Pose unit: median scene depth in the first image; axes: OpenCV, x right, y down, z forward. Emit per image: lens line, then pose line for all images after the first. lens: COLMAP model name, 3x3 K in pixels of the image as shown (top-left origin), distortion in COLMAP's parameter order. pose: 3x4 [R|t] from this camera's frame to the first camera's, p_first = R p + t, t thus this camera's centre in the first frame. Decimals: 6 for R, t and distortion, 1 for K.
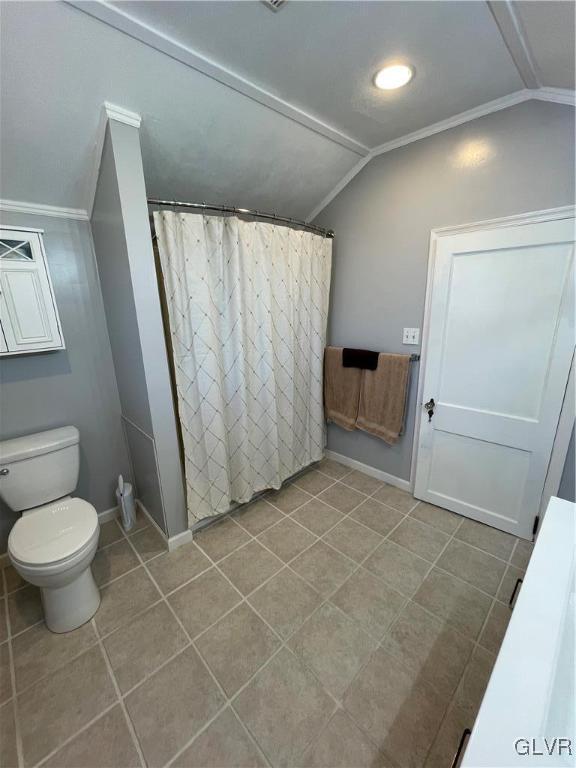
lens RADIAL K [[309.1, 0, 283.8], [0, 309.1, 380.7], [0, 0, 1]] dist [-0.002157, 0.000534]
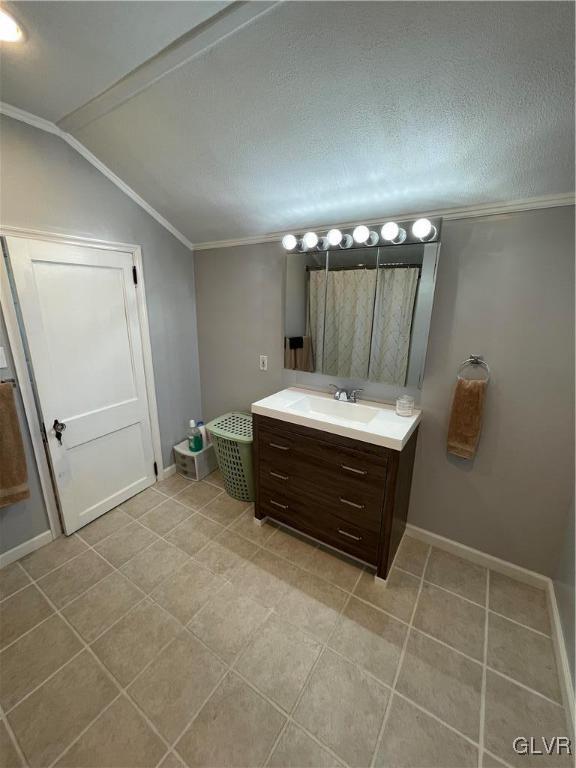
lens RADIAL K [[309.1, 0, 283.8], [0, 309.1, 380.7], [0, 0, 1]] dist [-0.002157, 0.000534]
pose [[-0.218041, -0.222563, 0.950223, -0.646310], [0.251618, 0.927913, 0.275075, -0.167212], [-0.942946, 0.299070, -0.146322, 0.625770]]
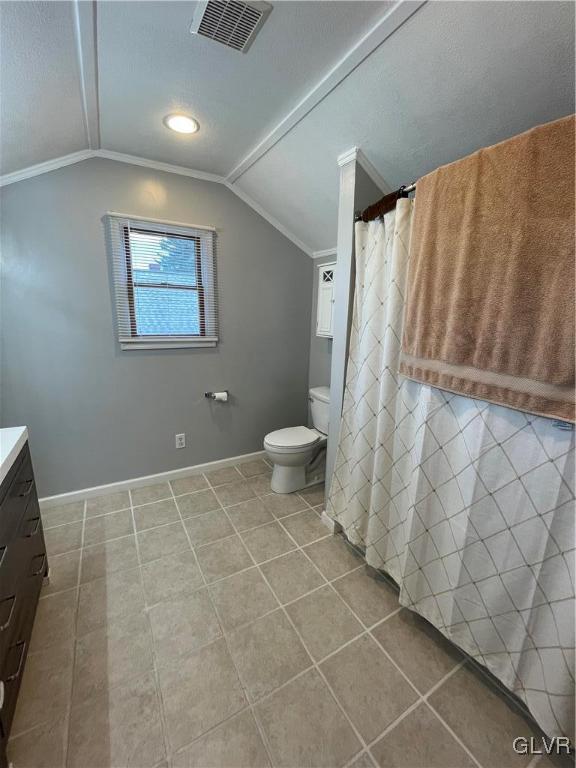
lens RADIAL K [[309.1, 0, 283.8], [0, 309.1, 380.7], [0, 0, 1]] dist [-0.002157, 0.000534]
pose [[-0.239714, 0.229948, -0.943218, 0.773358], [-0.269164, 0.917718, 0.292138, -0.280000], [0.932785, 0.323910, -0.158096, 1.057324]]
